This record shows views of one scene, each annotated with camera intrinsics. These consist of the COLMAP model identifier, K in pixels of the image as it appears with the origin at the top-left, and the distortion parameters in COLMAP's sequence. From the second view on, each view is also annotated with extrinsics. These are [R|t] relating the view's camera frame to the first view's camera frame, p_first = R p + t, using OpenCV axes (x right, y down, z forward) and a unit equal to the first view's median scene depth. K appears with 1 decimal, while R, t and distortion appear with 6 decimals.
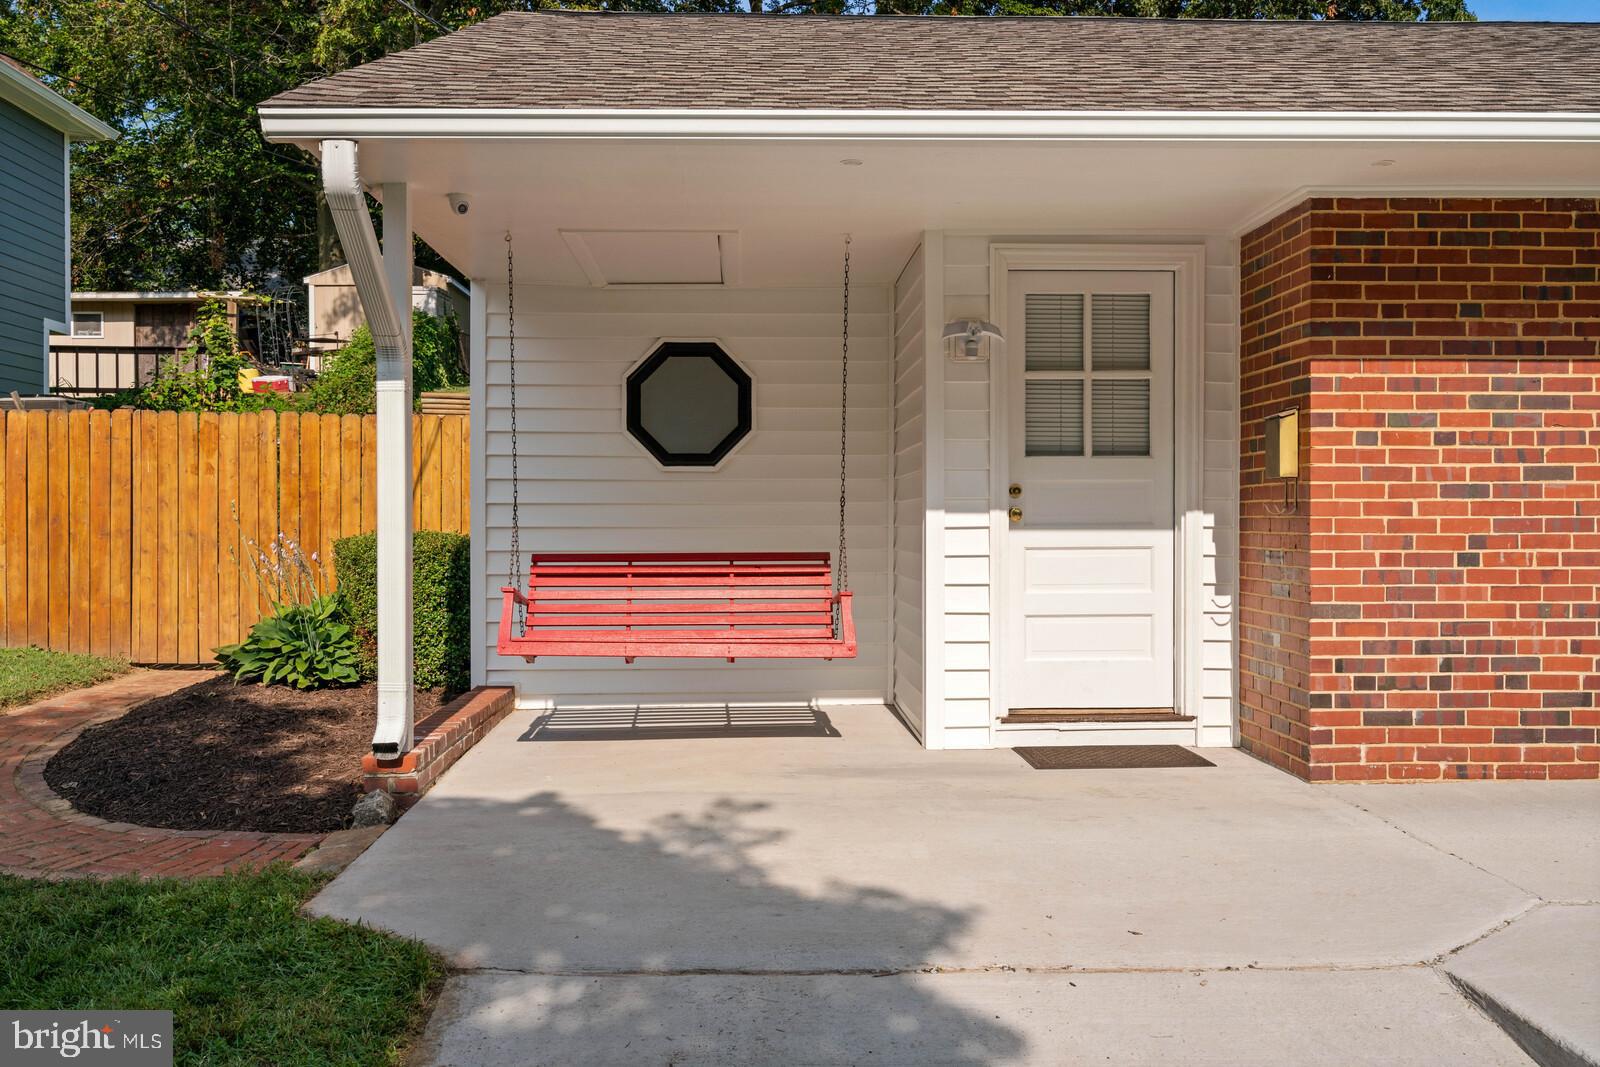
lens RADIAL K [[1553.6, 0, 800.0], [0, 1553.6, 527.8], [0, 0, 1]] dist [0.000460, 0.000000]
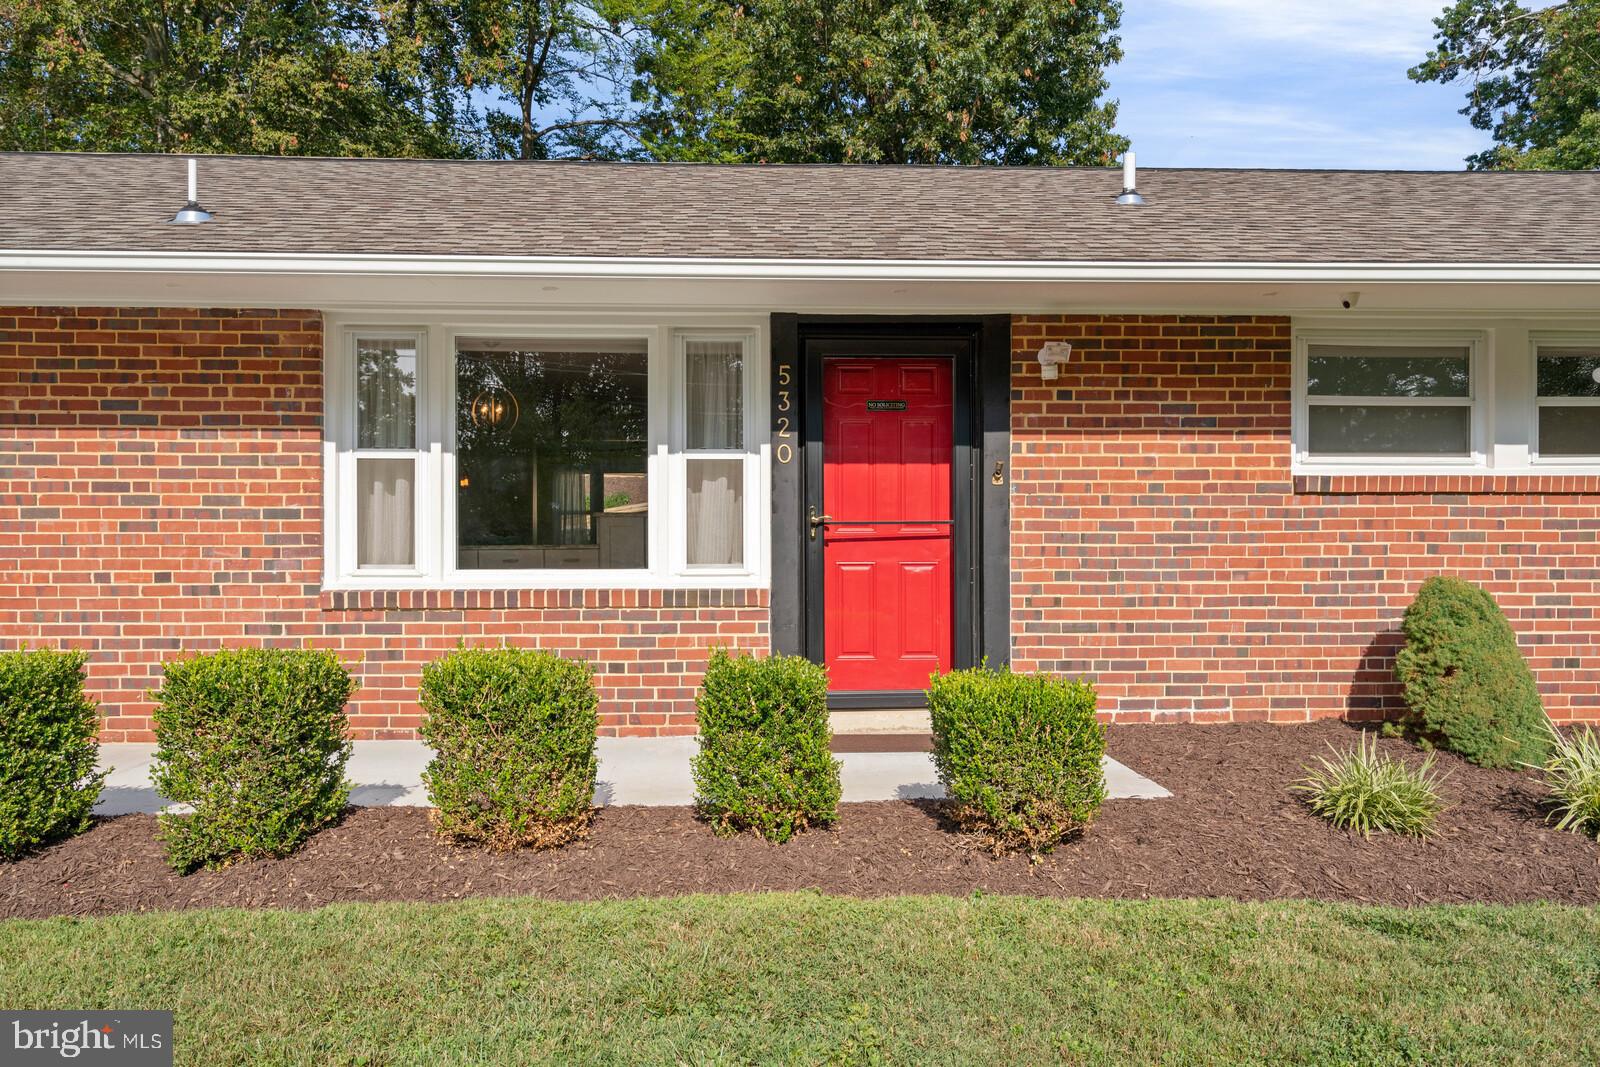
lens RADIAL K [[1113.9, 0, 799.9], [0, 1113.9, 543.5], [0, 0, 1]] dist [0.024787, 0.002440]
pose [[0.999988, -0.000366, -0.004911, 1.135929], [0.000327, 0.999968, -0.007979, -0.001390], [0.004914, 0.007978, 0.999956, 0.039559]]
